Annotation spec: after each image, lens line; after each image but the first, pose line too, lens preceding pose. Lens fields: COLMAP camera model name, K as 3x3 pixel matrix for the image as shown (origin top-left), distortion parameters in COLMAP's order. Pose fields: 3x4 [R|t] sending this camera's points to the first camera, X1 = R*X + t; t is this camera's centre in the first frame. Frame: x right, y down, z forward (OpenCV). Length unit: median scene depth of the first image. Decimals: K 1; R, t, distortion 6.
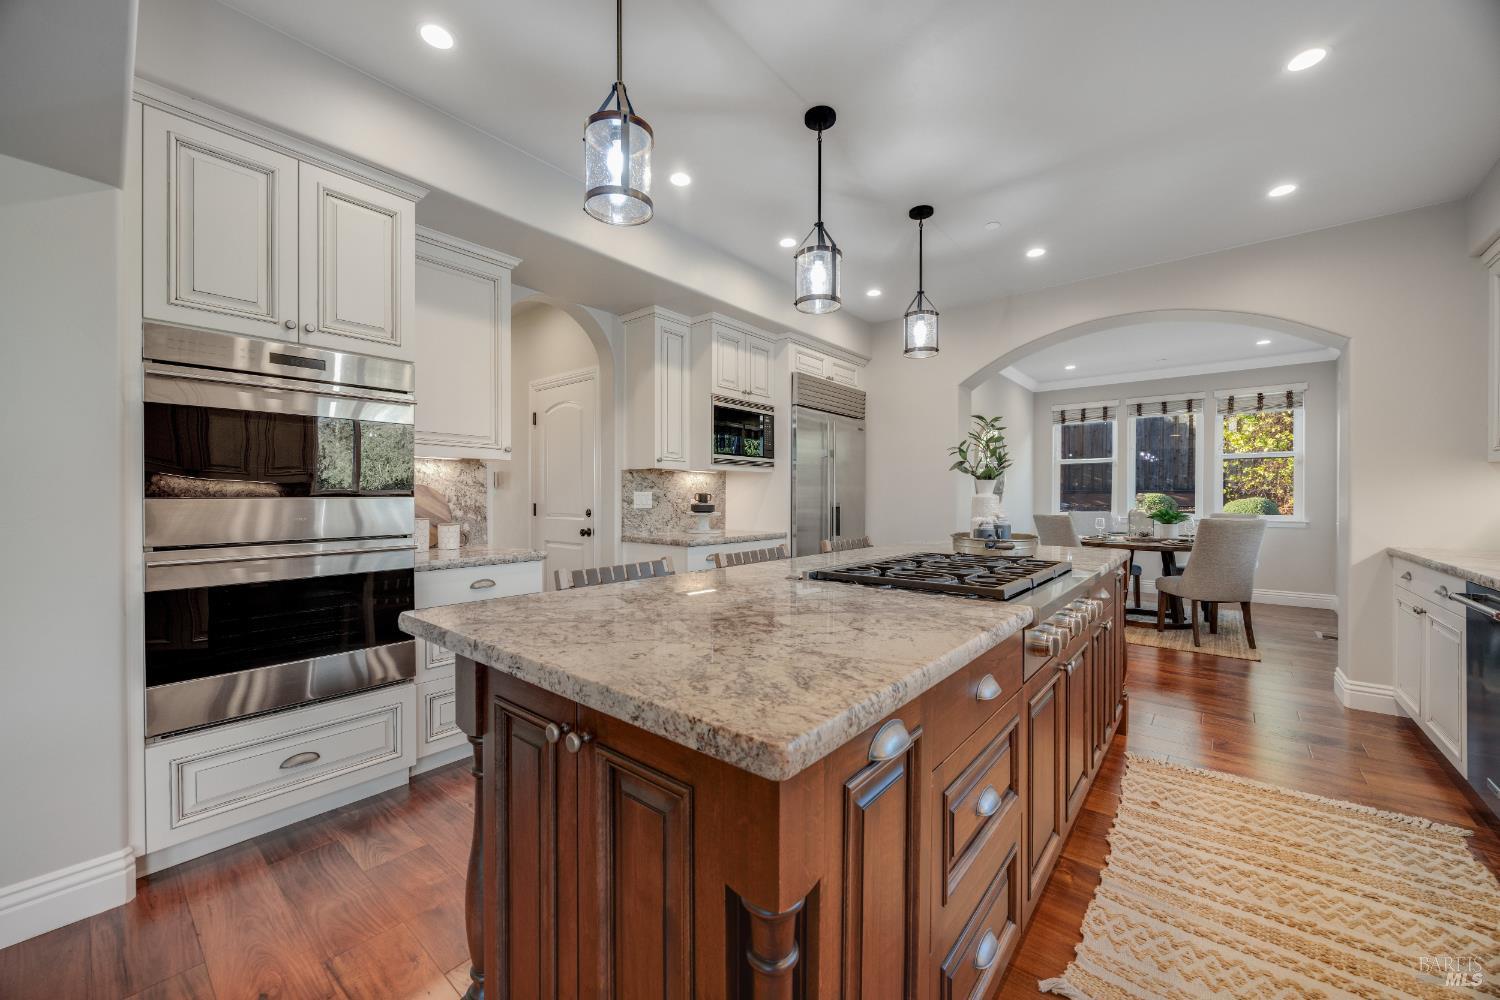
lens RADIAL K [[571.4, 0, 749.4], [0, 571.4, 501.7], [0, 0, 1]] dist [-0.005018, 0.000865]
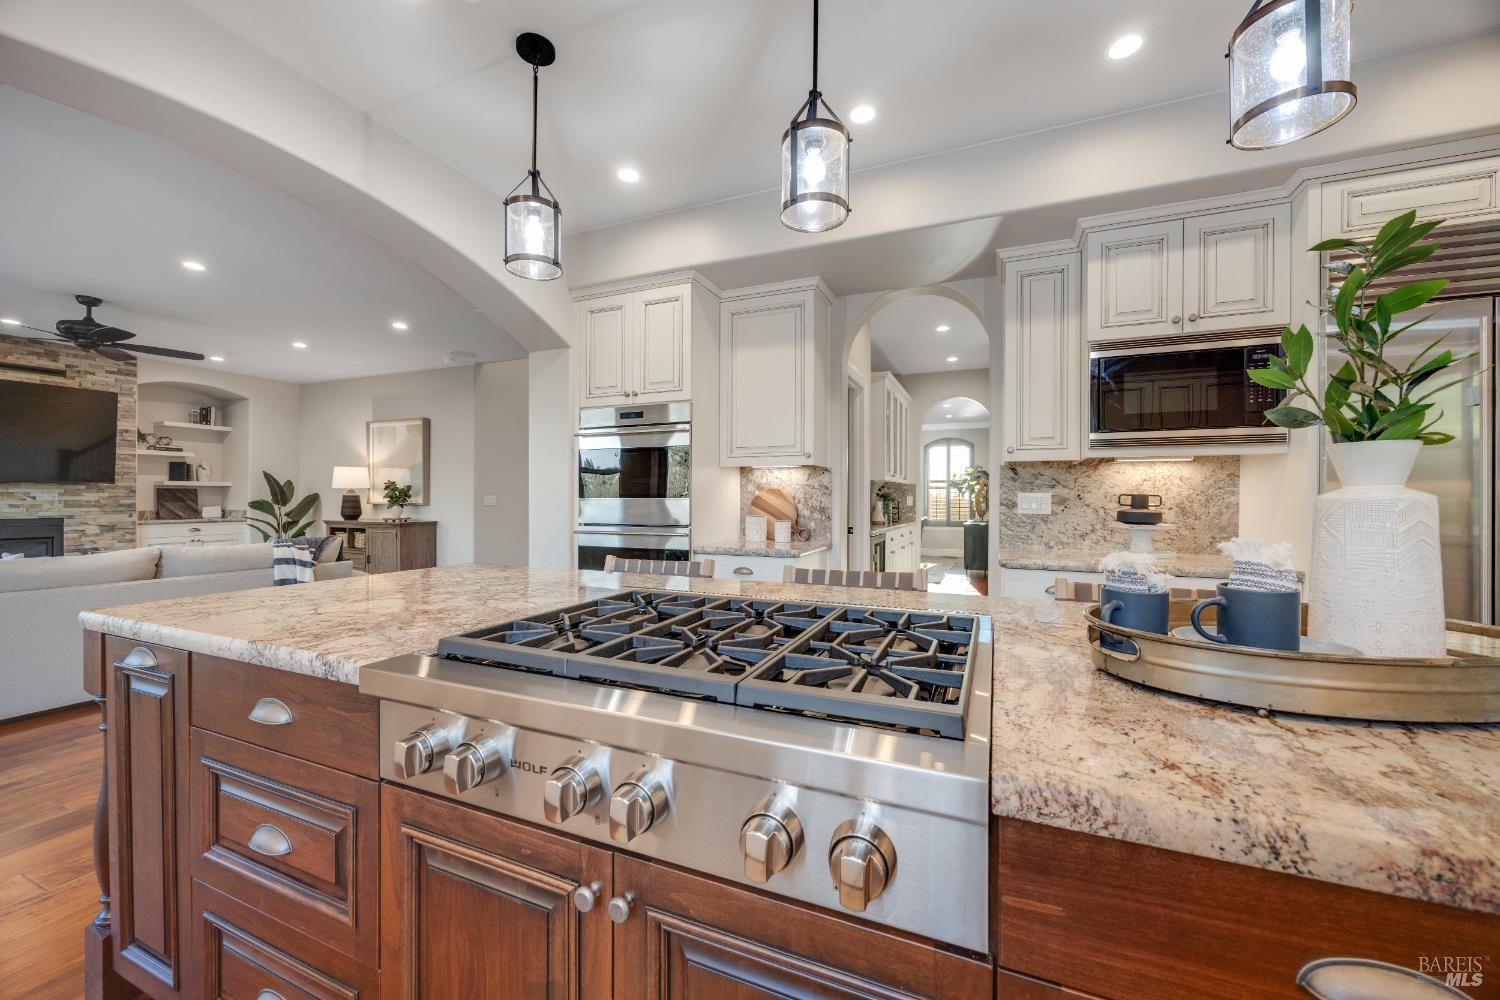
lens RADIAL K [[571.4, 0, 744.3], [0, 571.4, 498.7], [0, 0, 1]] dist [-0.005018, 0.000865]
pose [[0.284867, 0.001271, -0.958566, 0.414864], [-0.010236, 0.999946, -0.001716, -0.003711], [0.958512, 0.010301, 0.284865, 0.404826]]
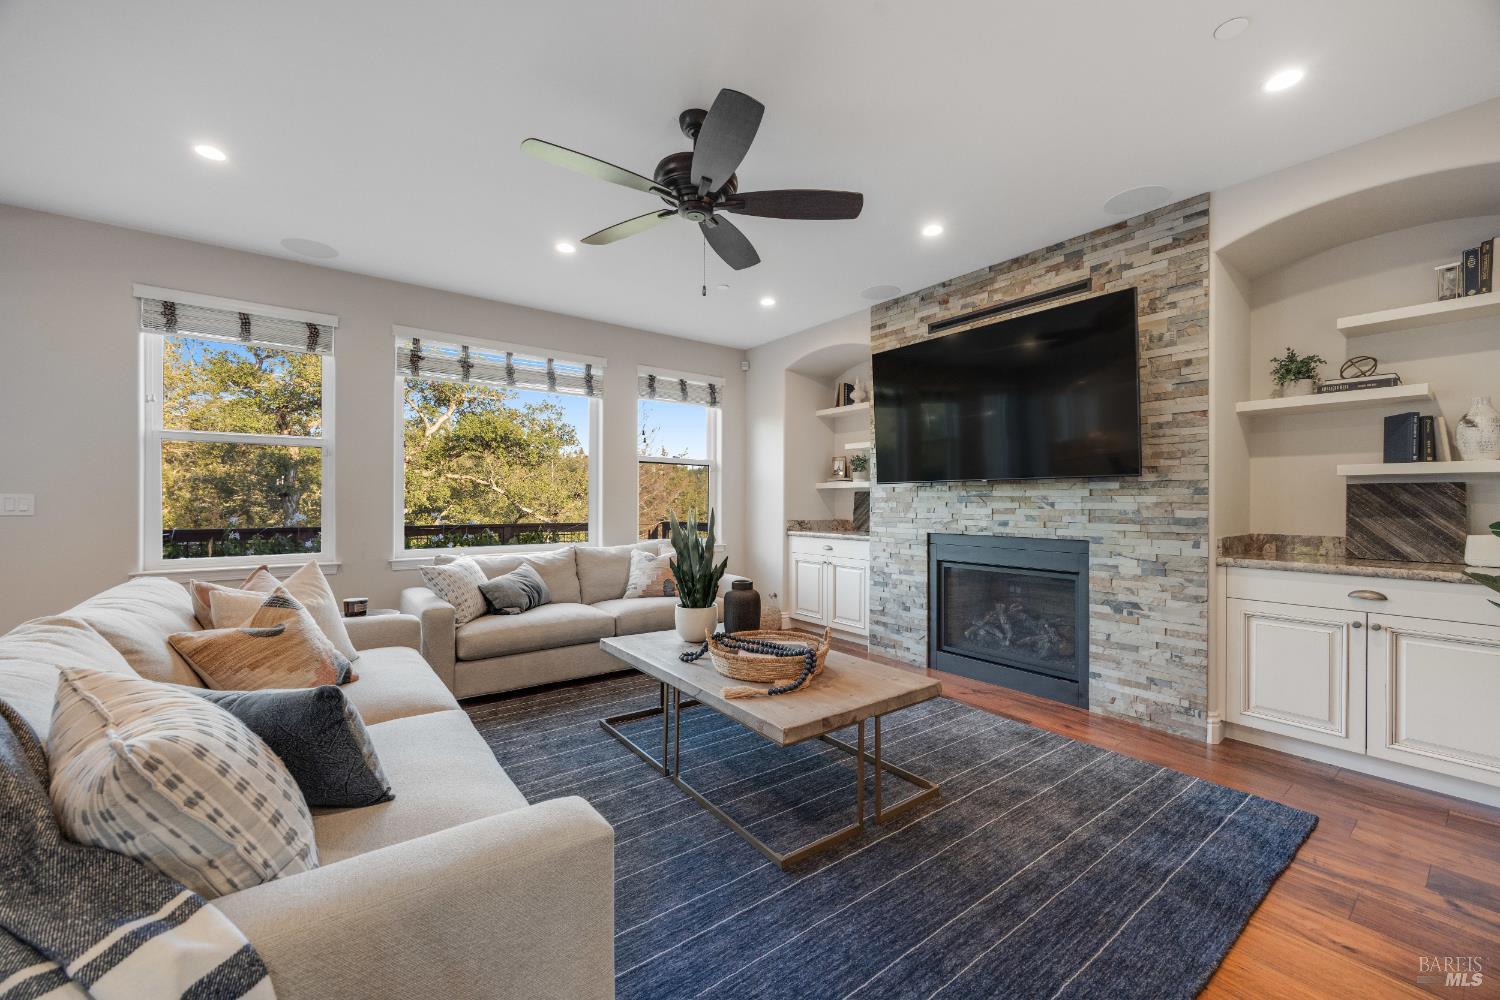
lens RADIAL K [[571.4, 0, 749.6], [0, 571.4, 498.8], [0, 0, 1]] dist [-0.005018, 0.000865]
pose [[-0.974186, -0.005112, 0.225688, -1.140867], [-0.004468, 0.999984, 0.003365, -0.000537], [-0.225701, 0.002270, -0.974194, 0.068160]]
